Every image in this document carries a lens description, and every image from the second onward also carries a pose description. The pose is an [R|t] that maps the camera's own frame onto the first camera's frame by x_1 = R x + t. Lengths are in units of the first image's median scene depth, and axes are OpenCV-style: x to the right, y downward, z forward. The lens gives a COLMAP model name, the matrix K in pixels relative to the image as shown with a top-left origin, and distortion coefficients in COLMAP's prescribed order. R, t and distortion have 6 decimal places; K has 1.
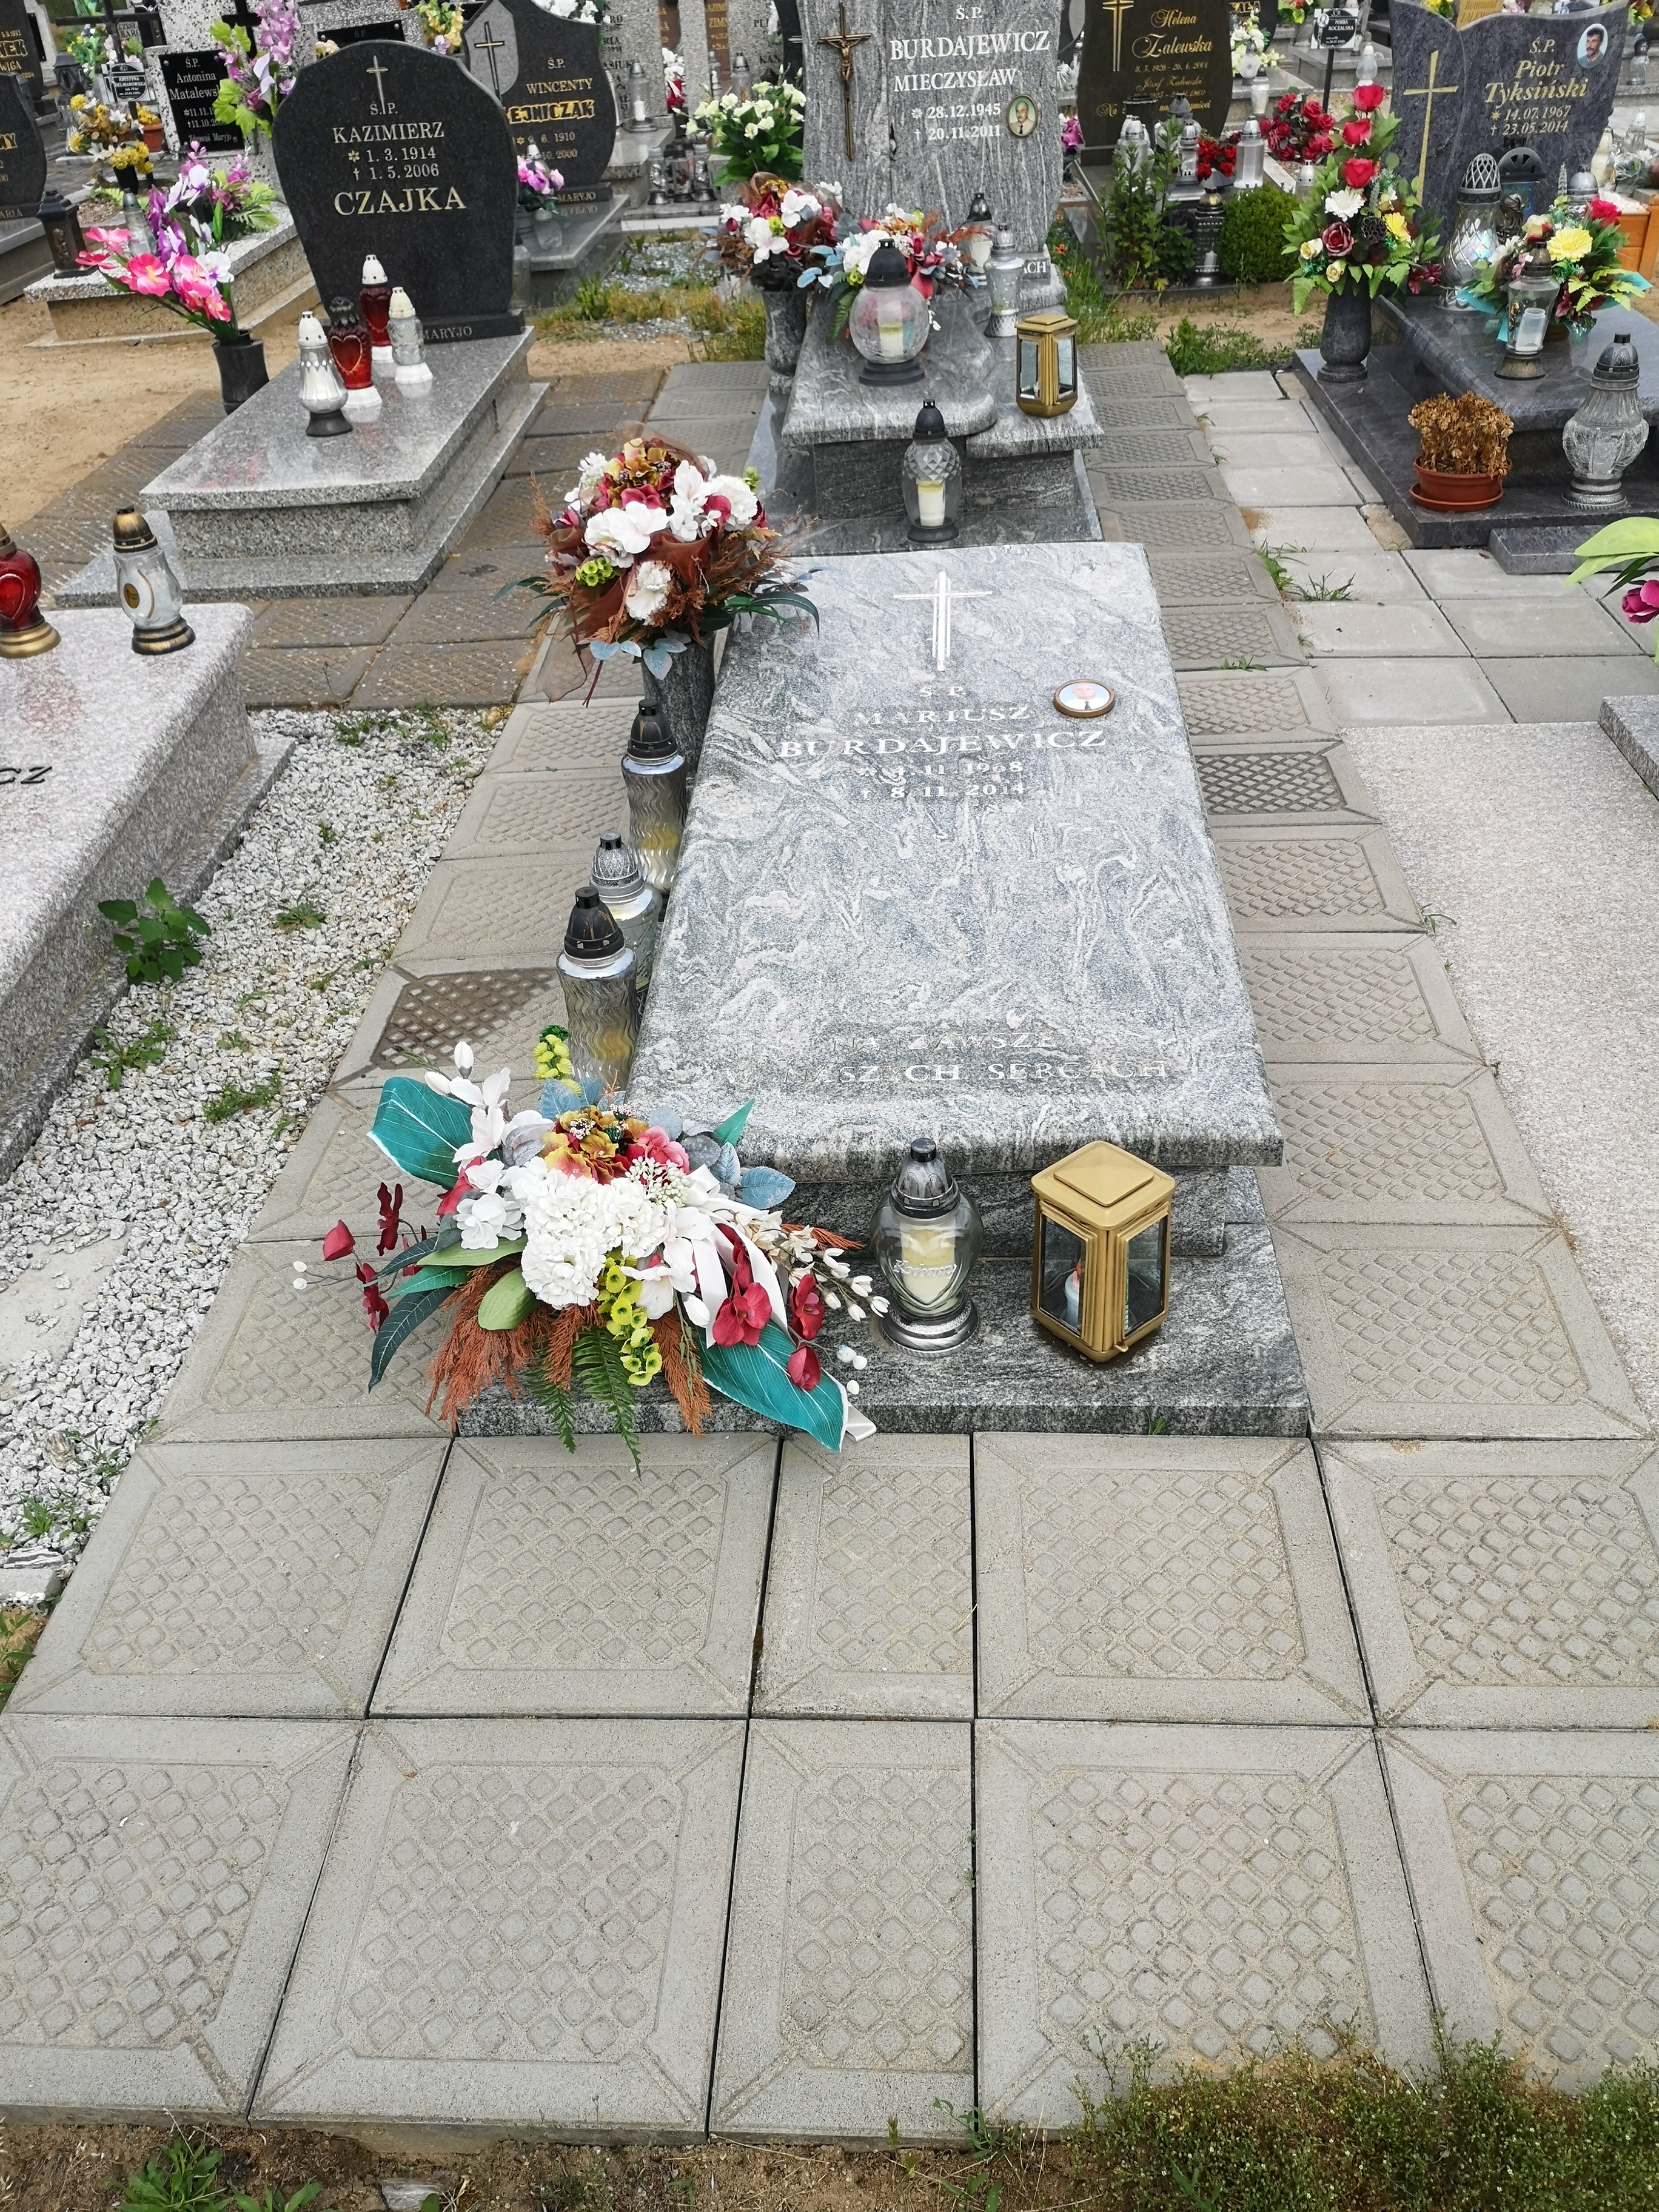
lens RADIAL K [[1694.4, 0, 823.9], [0, 1694.4, 1110.5], [0, 0, 1]] dist [0.036965, -0.043610]
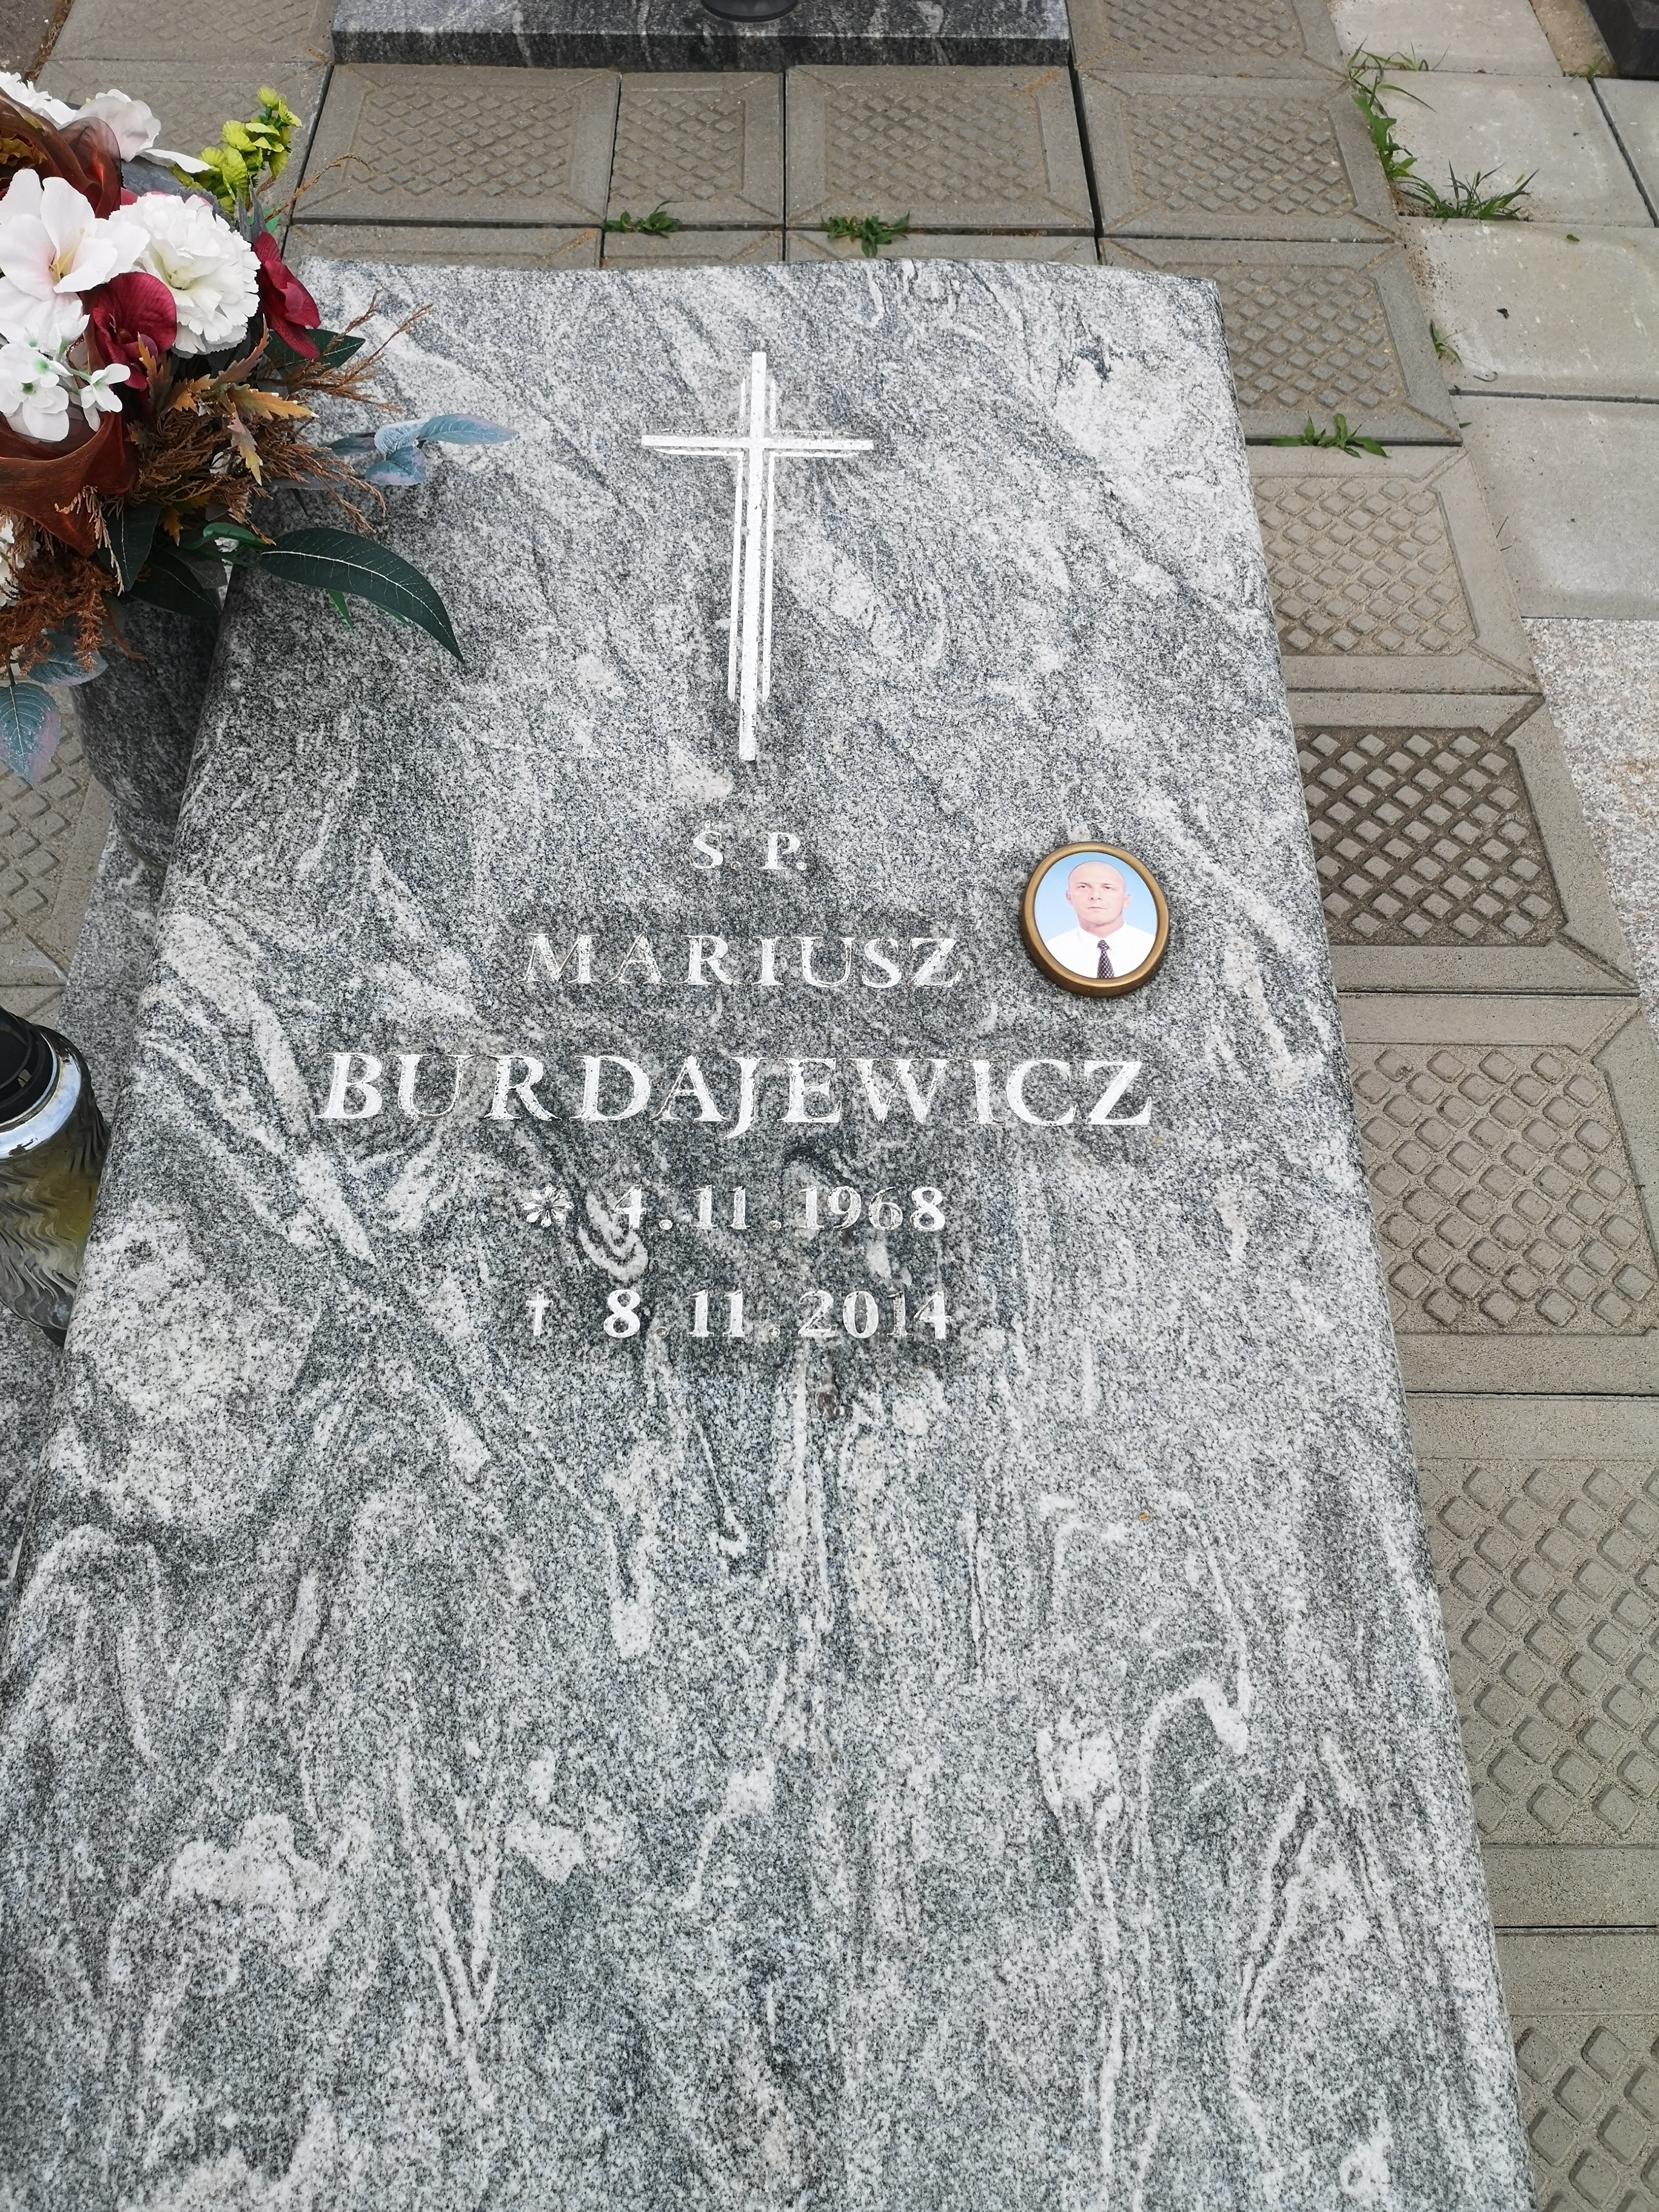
lens RADIAL K [[1694.4, 0, 844.5], [0, 1694.4, 1089.7], [0, 0, 1]] dist [0.036965, -0.043610]
pose [[0.993862, -0.012489, 0.109920, 0.049932], [-0.029602, 0.927351, 0.373020, -0.364552], [-0.106593, -0.373984, 0.921289, 0.635220]]
